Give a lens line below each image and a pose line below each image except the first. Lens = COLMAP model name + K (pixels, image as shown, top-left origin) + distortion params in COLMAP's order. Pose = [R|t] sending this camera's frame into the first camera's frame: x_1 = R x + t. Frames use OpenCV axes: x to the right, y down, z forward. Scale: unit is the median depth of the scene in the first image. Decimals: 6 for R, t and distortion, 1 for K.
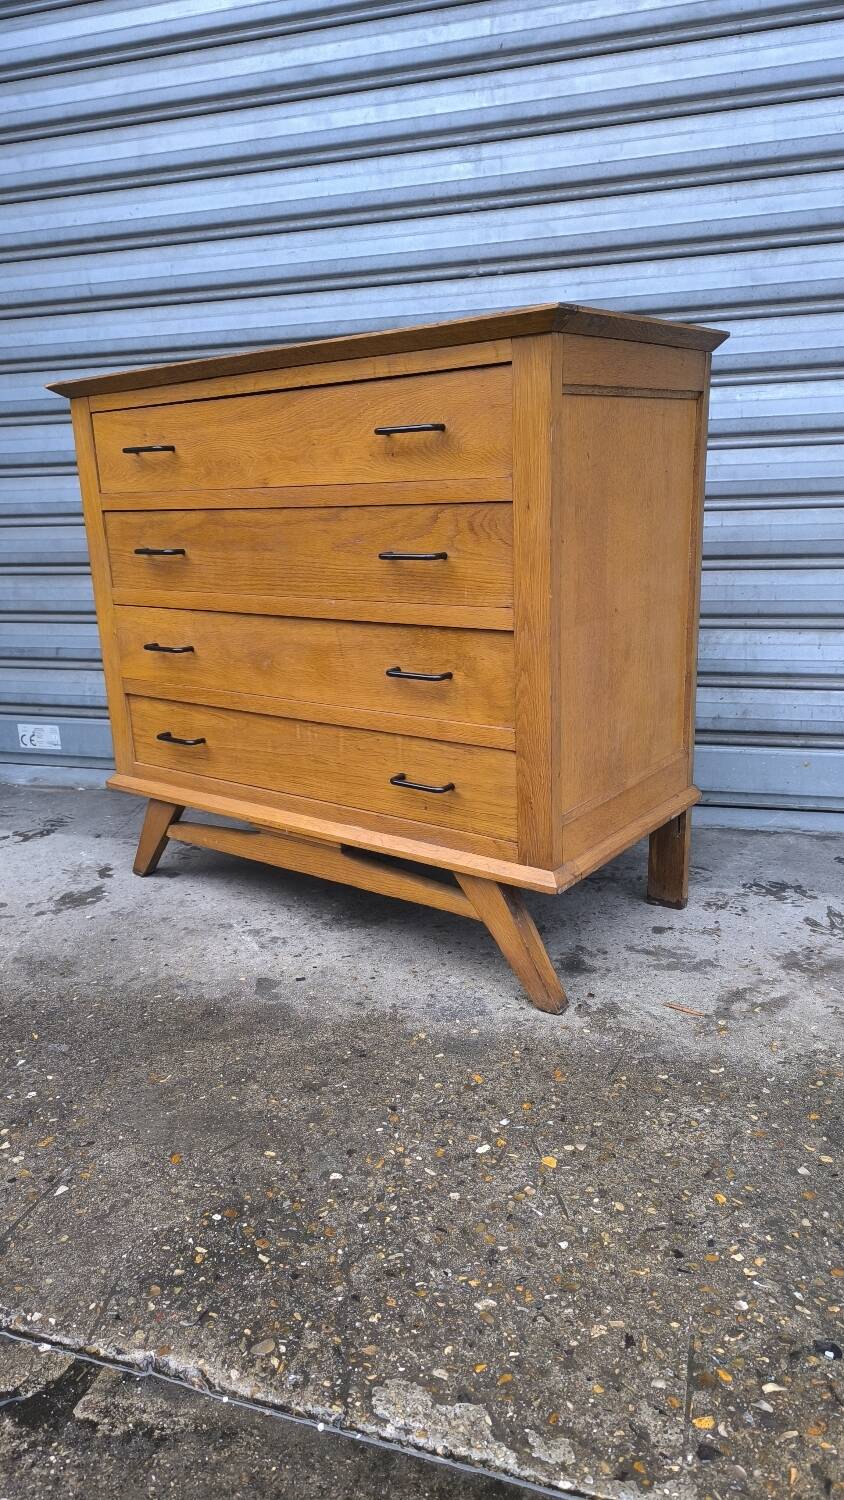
lens RADIAL K [[1037.1, 0, 416.4], [0, 1037.1, 751.2], [0, 0, 1]] dist [0.036677, -0.042697]
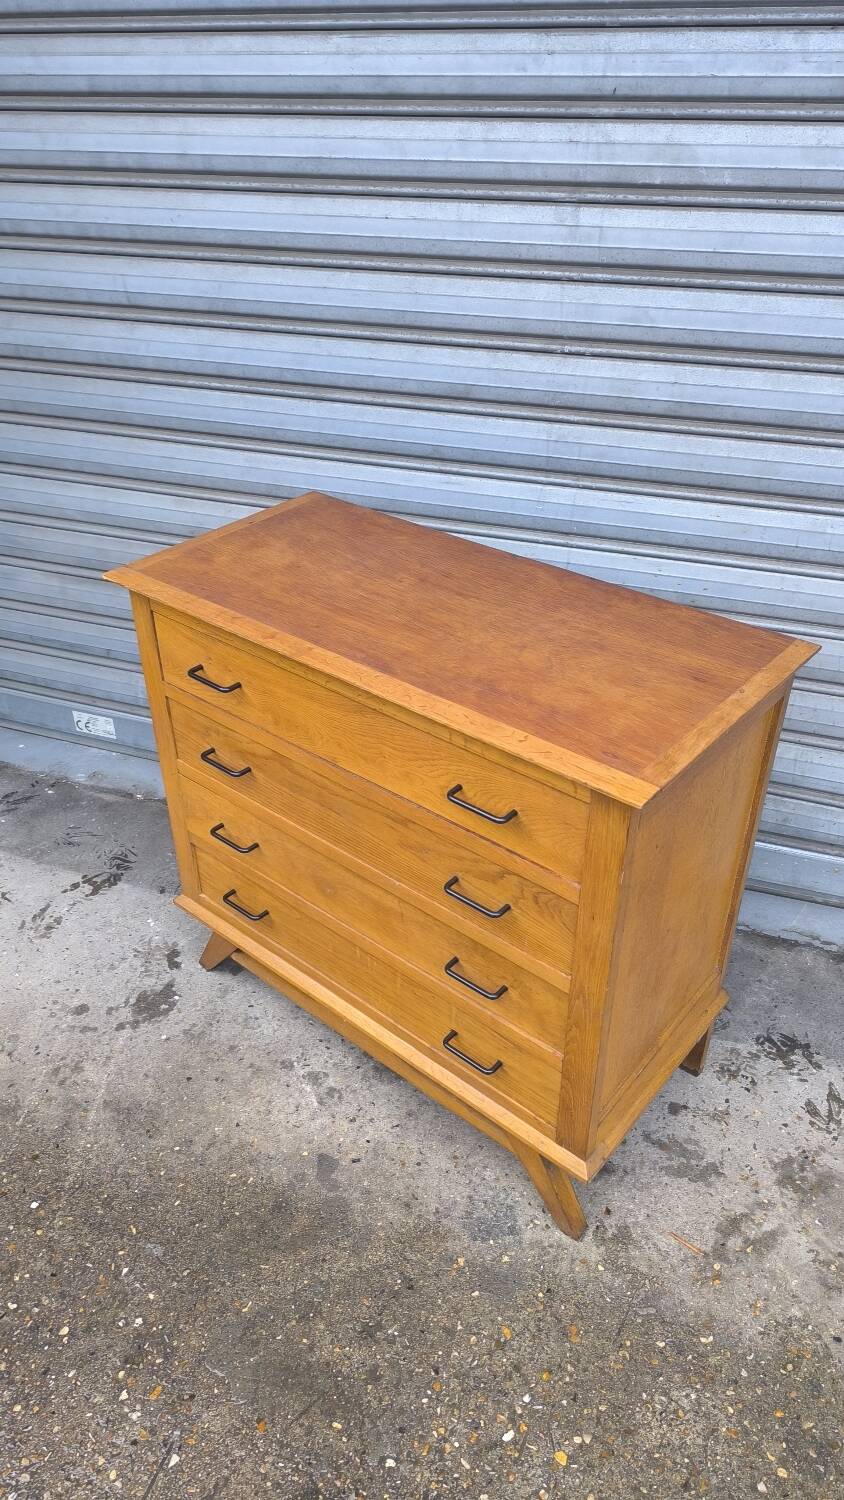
lens RADIAL K [[1037.1, 0, 423.6], [0, 1037.1, 752.7], [0, 0, 1]] dist [0.036677, -0.042697]
pose [[0.998689, 0.050165, -0.010163, -0.042902], [-0.044427, 0.948184, 0.314601, -0.513200], [0.025418, -0.313737, 0.949169, 0.045948]]
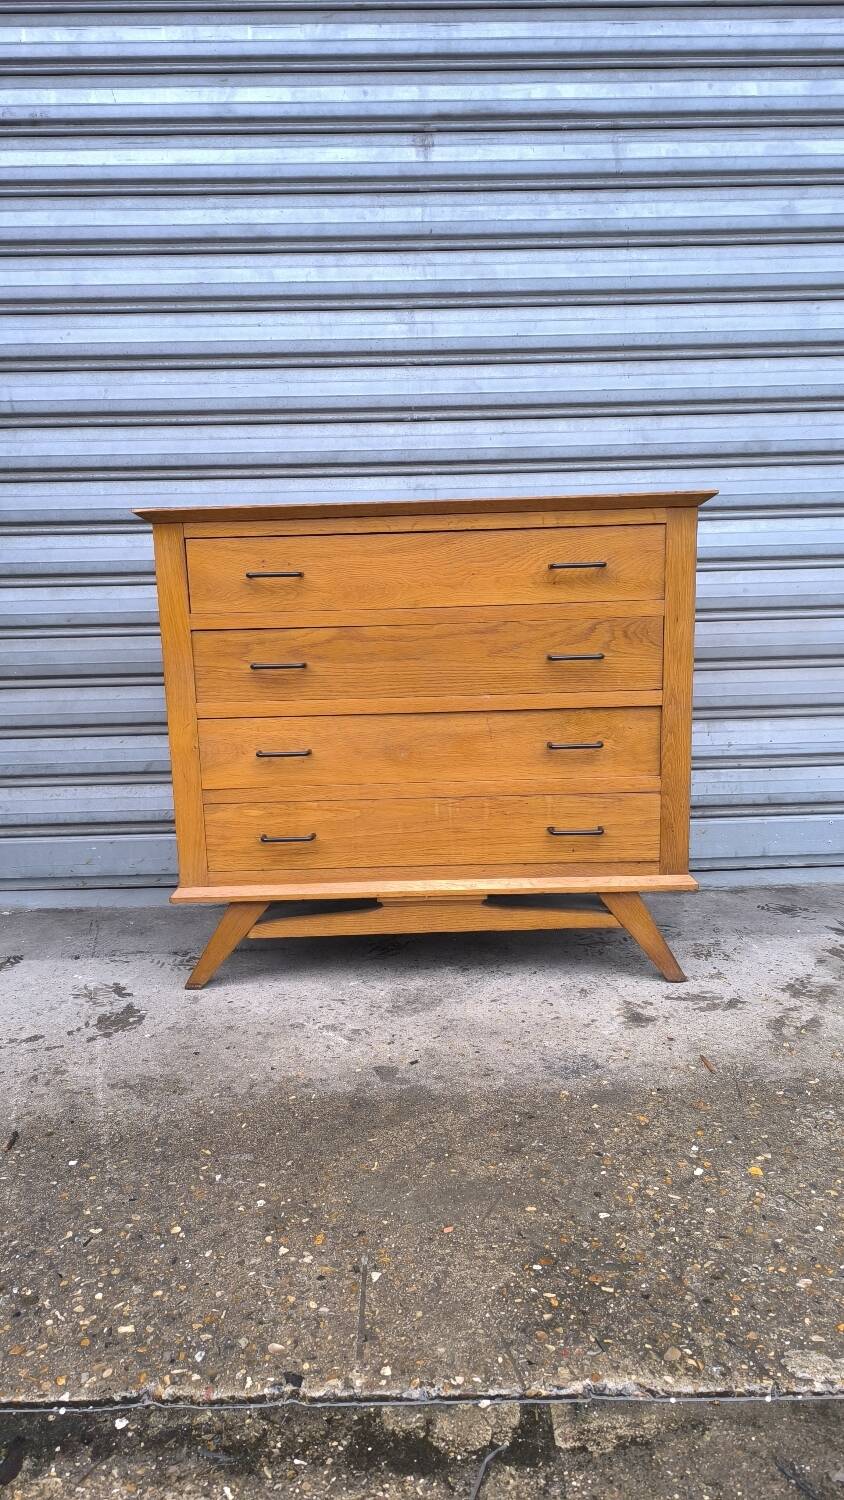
lens RADIAL K [[1037.1, 0, 418.8], [0, 1037.1, 747.7], [0, 0, 1]] dist [0.036677, -0.042697]
pose [[0.947037, -0.043967, 0.318101, -0.388933], [0.072761, 0.994199, -0.079205, -0.016092], [-0.312773, 0.098156, 0.944742, -0.042023]]
